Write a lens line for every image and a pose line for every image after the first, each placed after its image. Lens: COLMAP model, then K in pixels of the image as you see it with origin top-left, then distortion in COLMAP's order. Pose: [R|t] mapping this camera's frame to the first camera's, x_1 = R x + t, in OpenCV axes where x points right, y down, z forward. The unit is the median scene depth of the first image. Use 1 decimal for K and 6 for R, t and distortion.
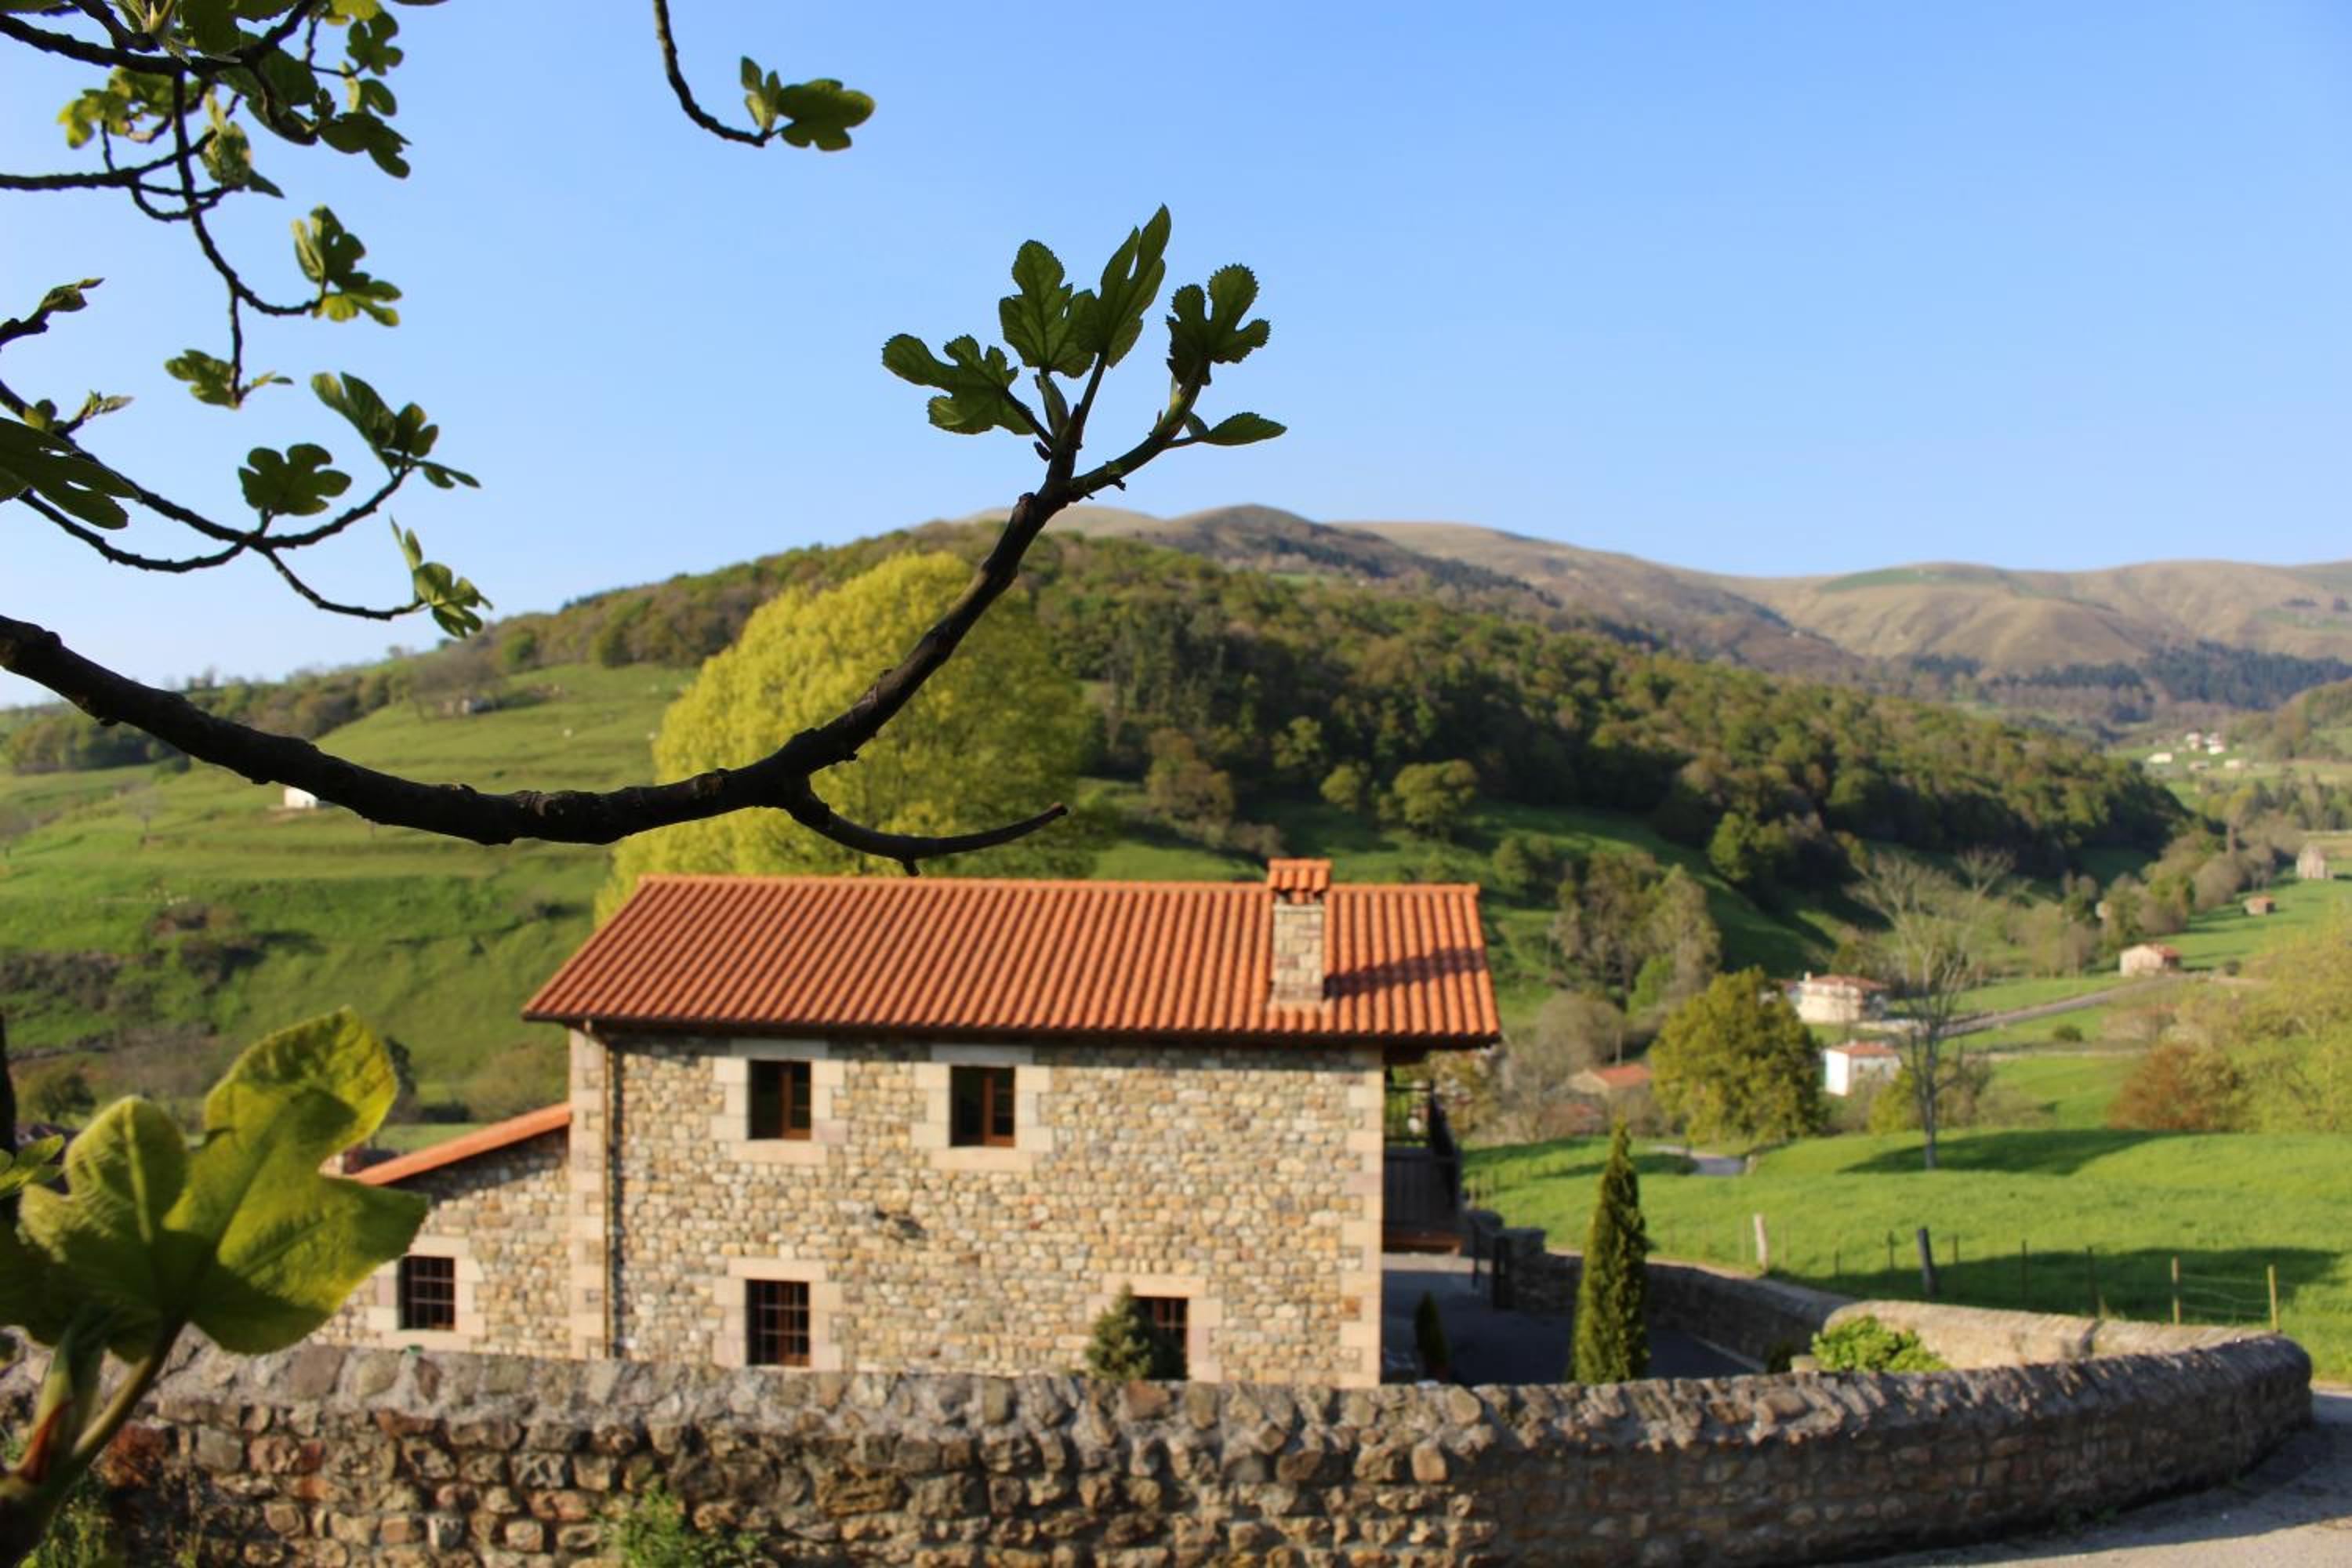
lens RADIAL K [[1947.2, 0, 1163.6], [0, 1947.2, 781.3], [0, 0, 1]] dist [-0.162032, 0.133764]
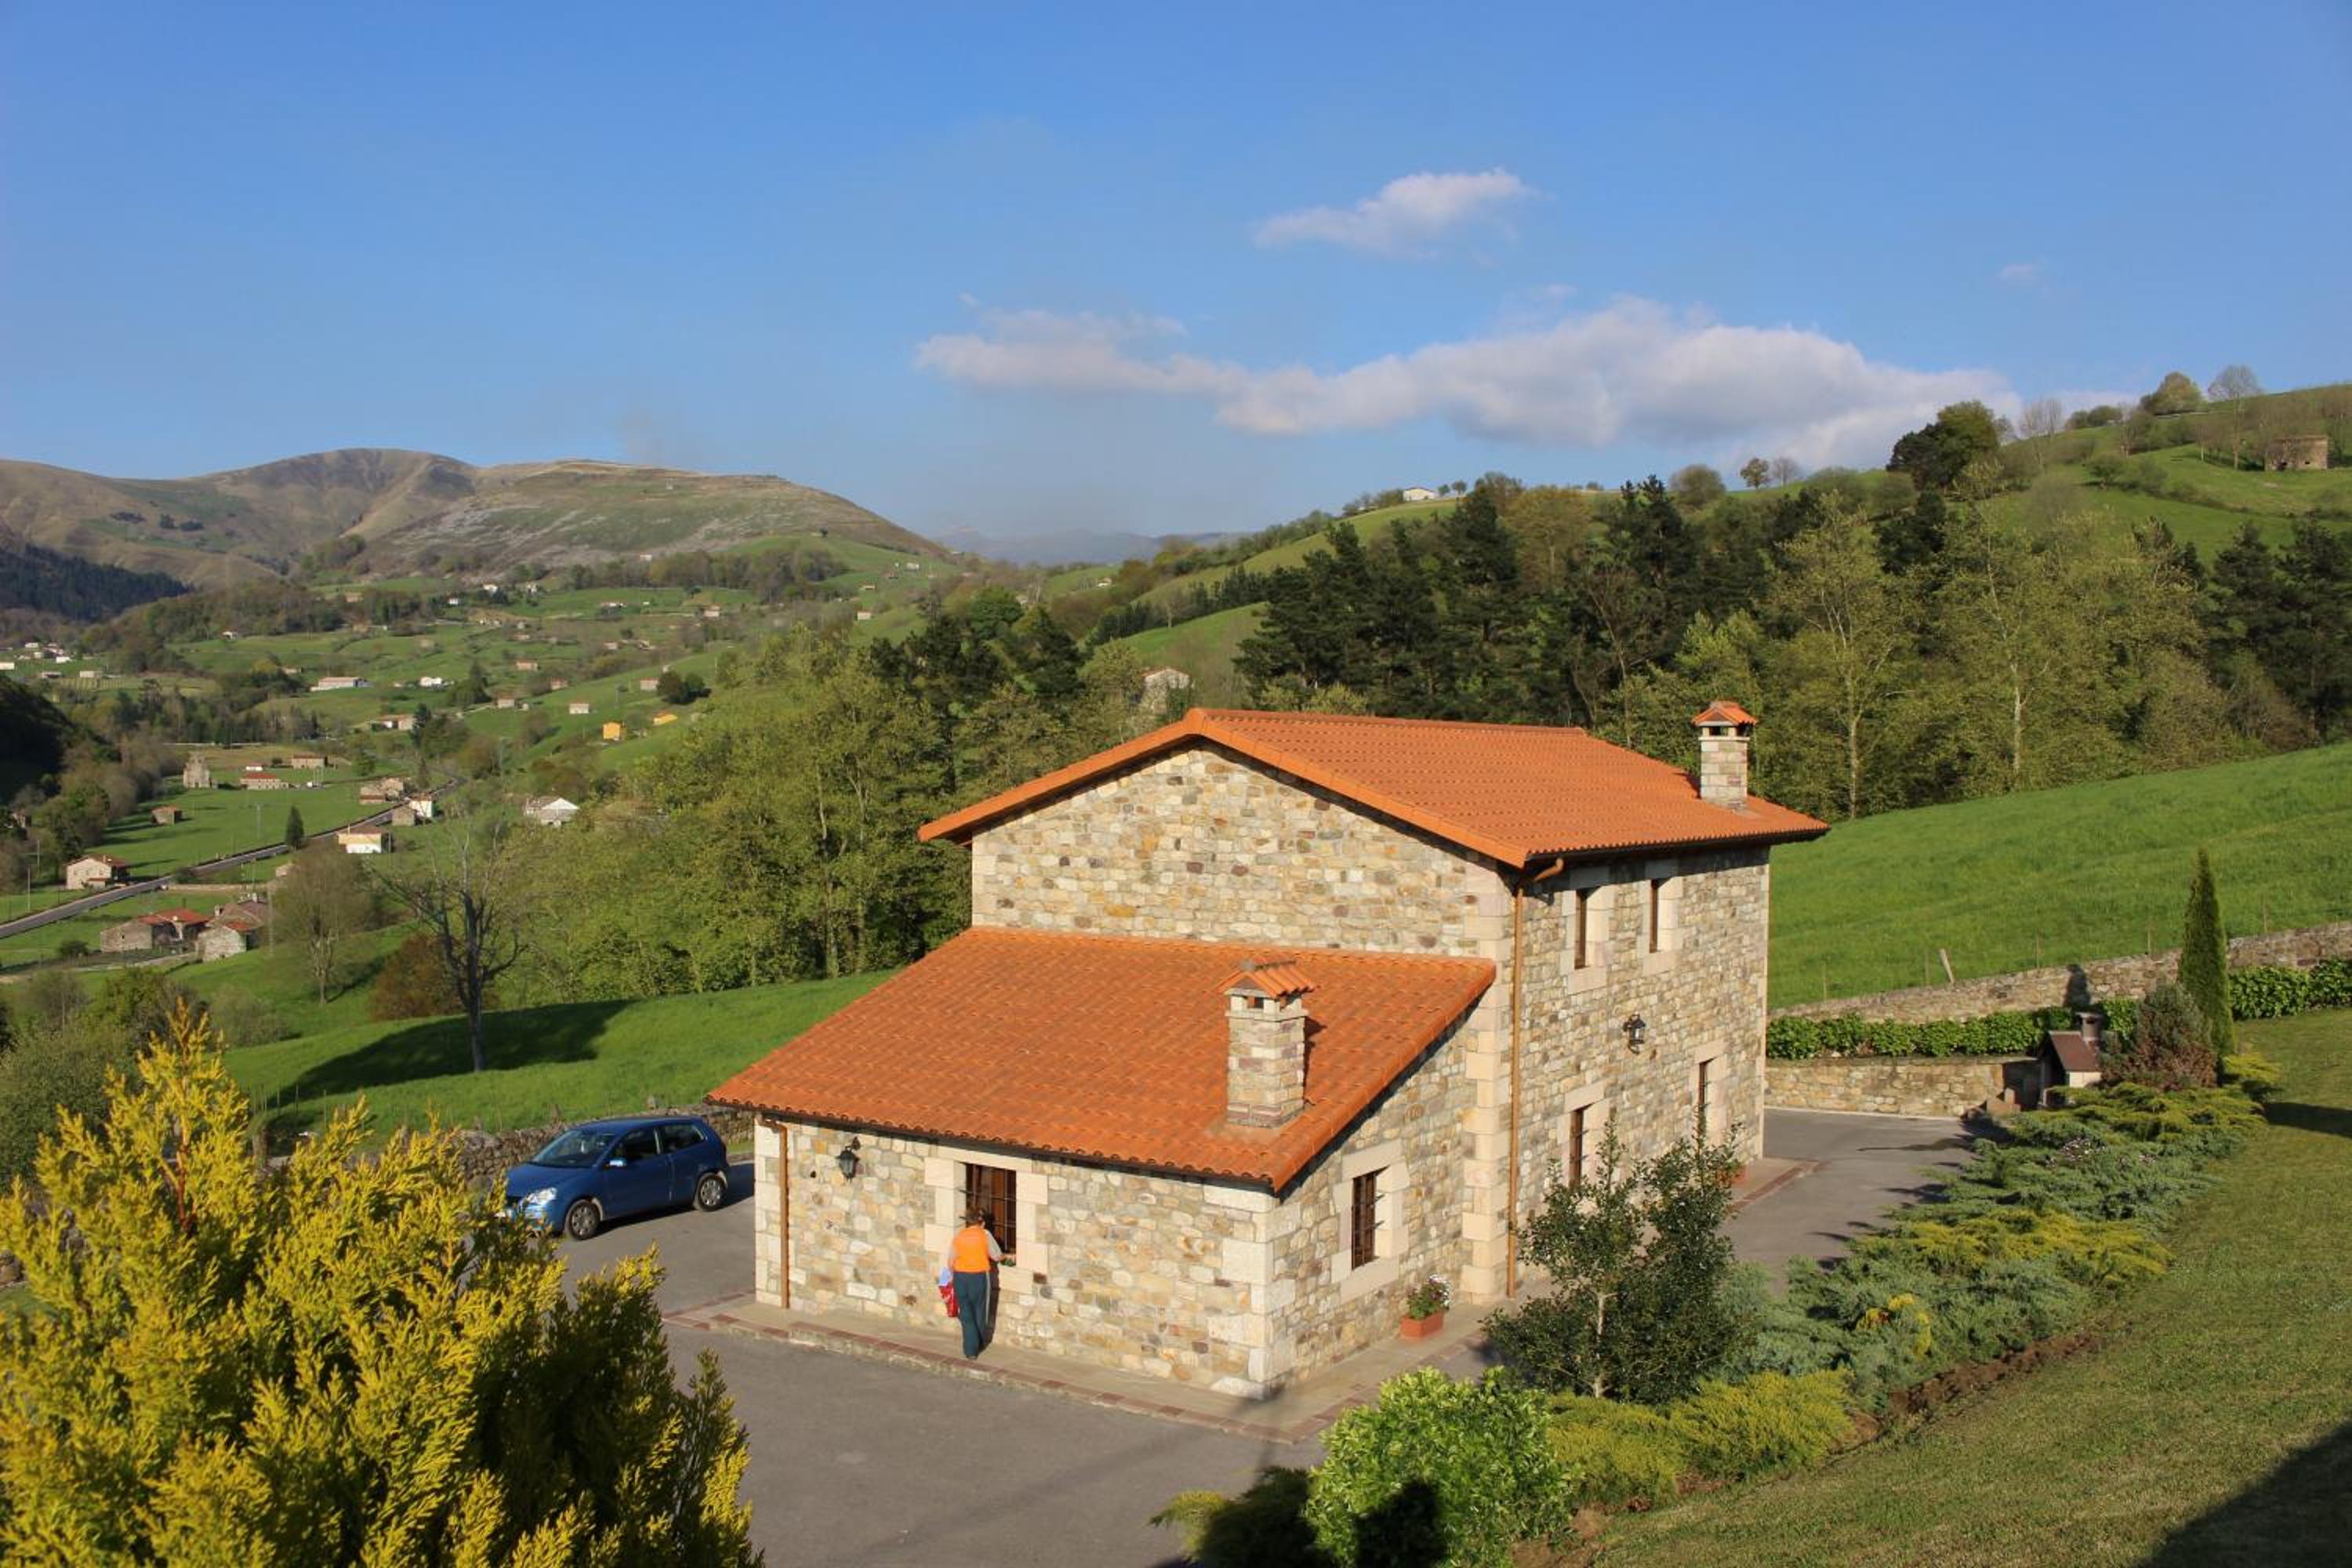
lens RADIAL K [[1947.2, 0, 1188.9], [0, 1947.2, 823.0], [0, 0, 1]] dist [-0.162032, 0.133764]
pose [[0.470233, -0.032536, 0.881942, -1.182097], [-0.028378, 0.998246, 0.051957, 0.063856], [-0.882086, -0.049460, 0.468485, 0.711362]]
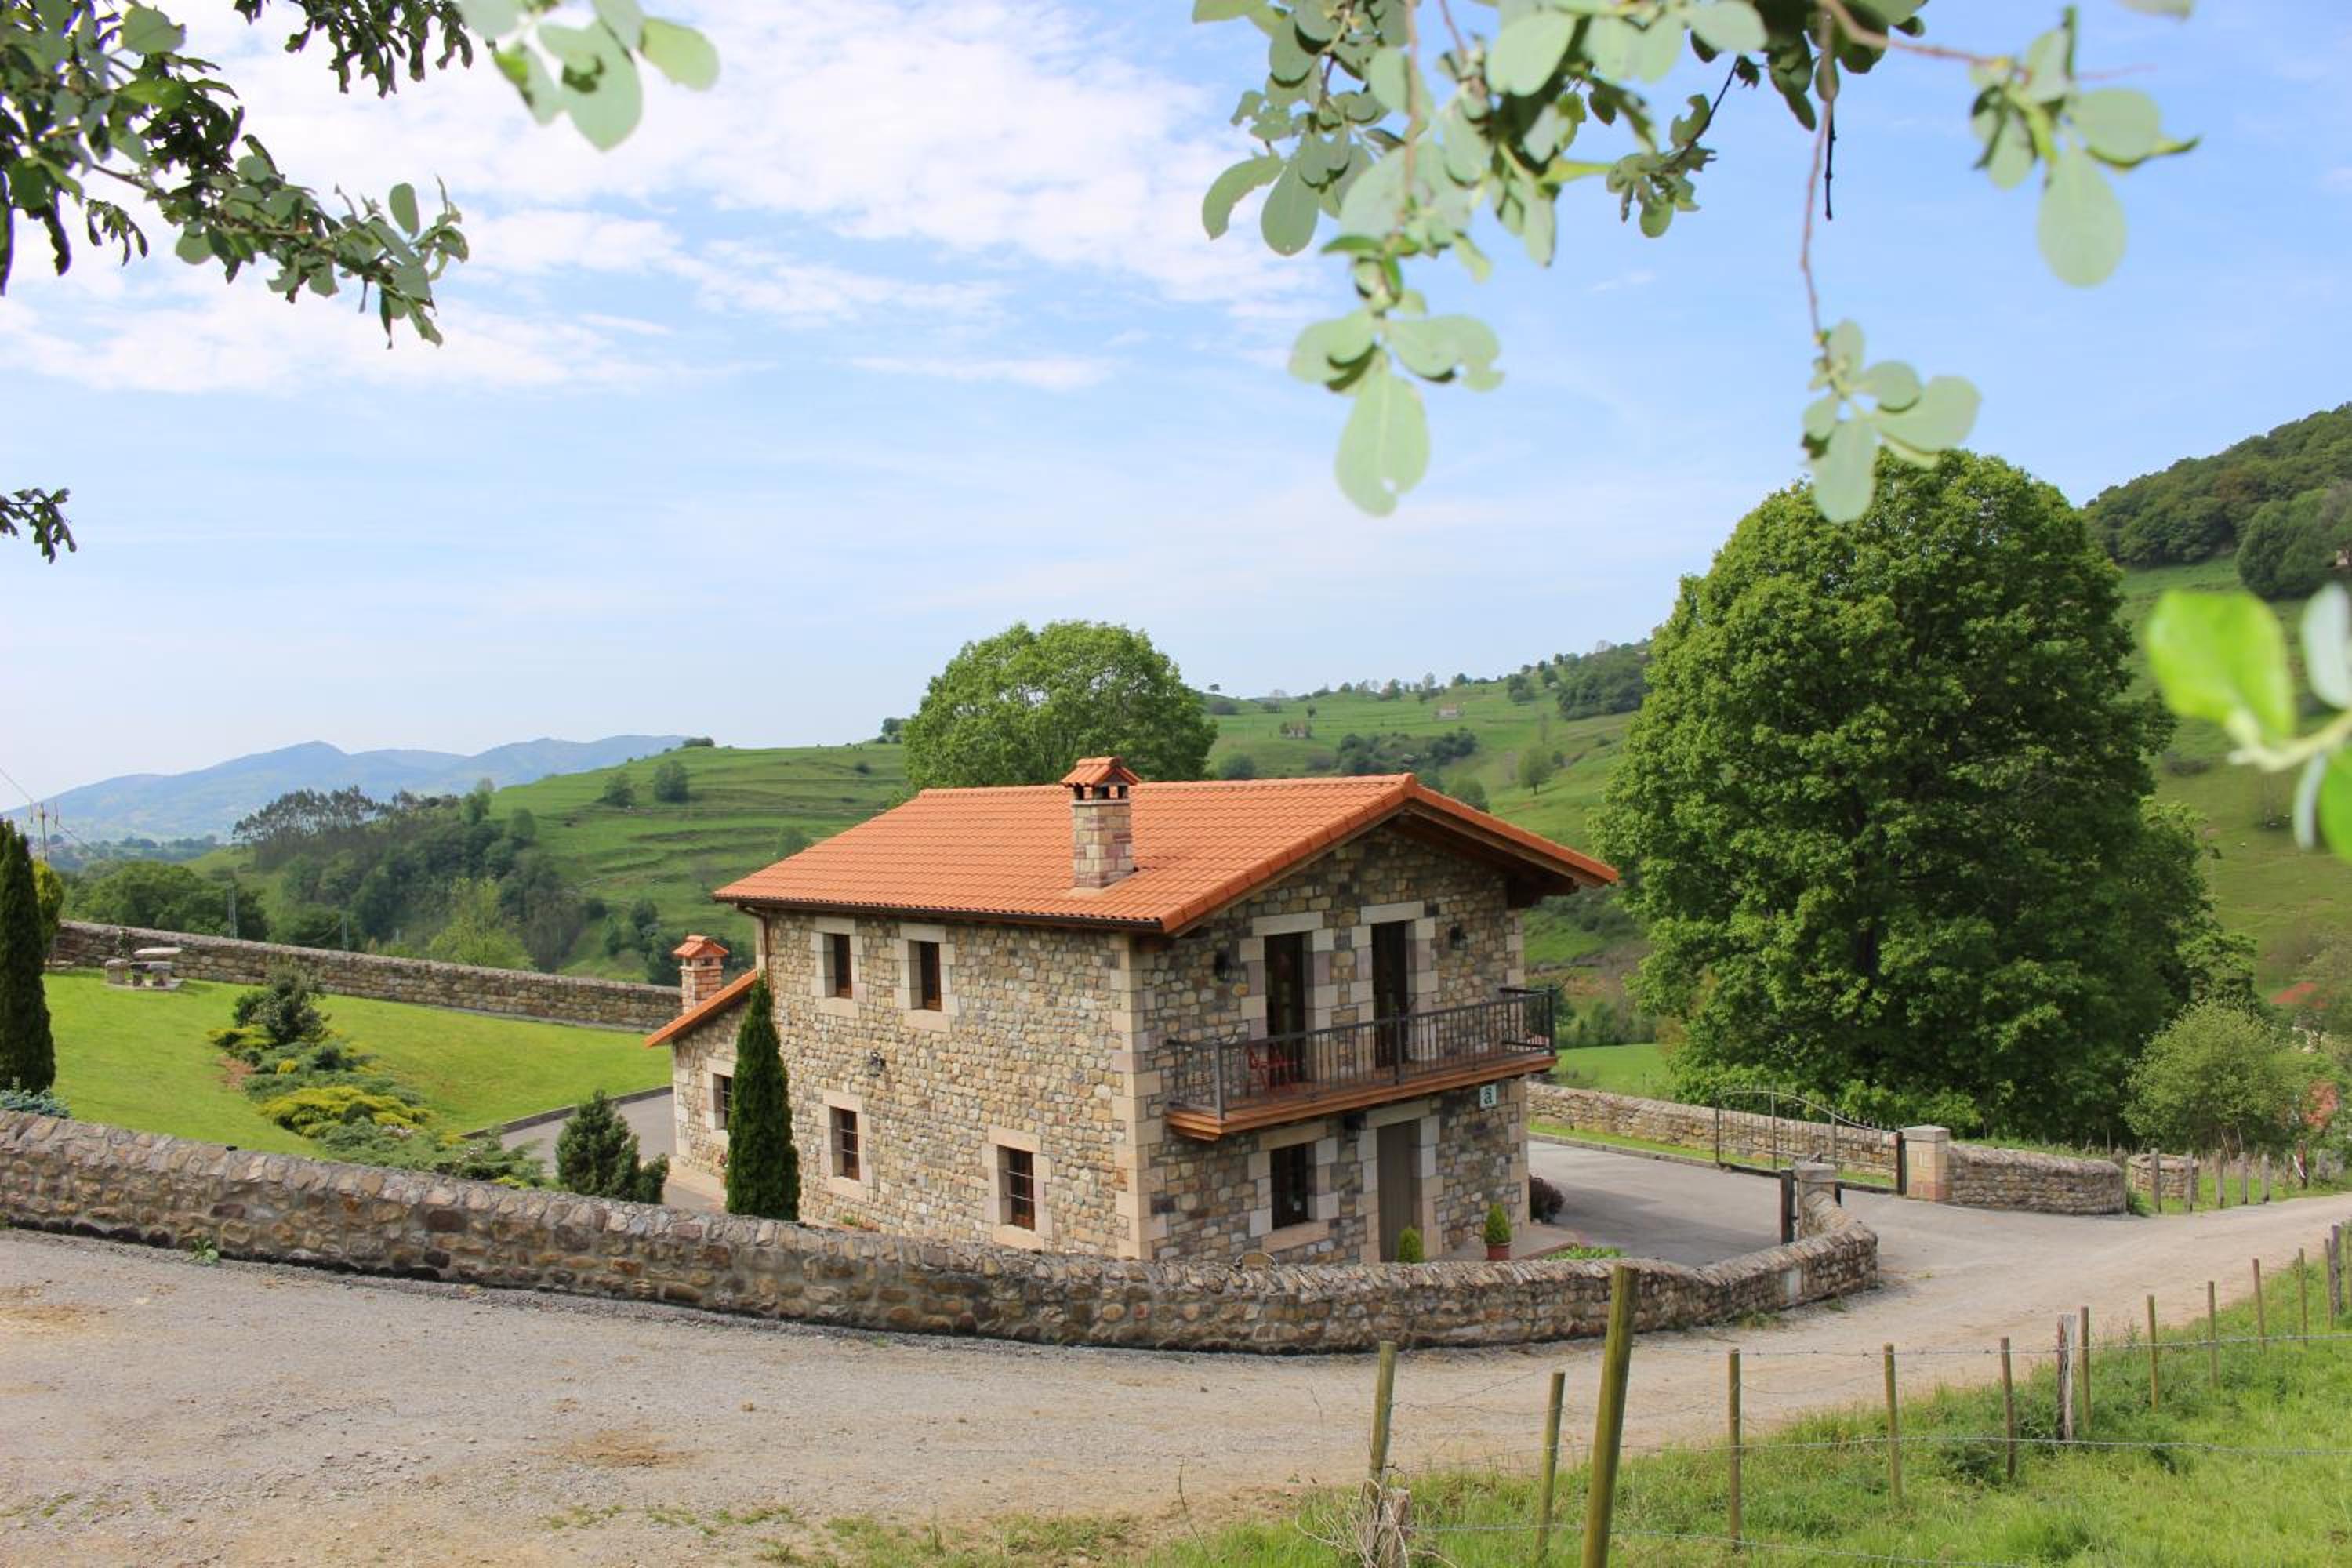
lens RADIAL K [[1947.2, 0, 1175.1], [0, 1947.2, 804.6], [0, 0, 1]] dist [-0.162032, 0.133764]
pose [[0.709747, -0.024749, -0.704022, 0.842261], [0.061485, 0.997745, 0.026910, 0.040194], [0.701768, -0.062386, 0.709669, 0.266665]]
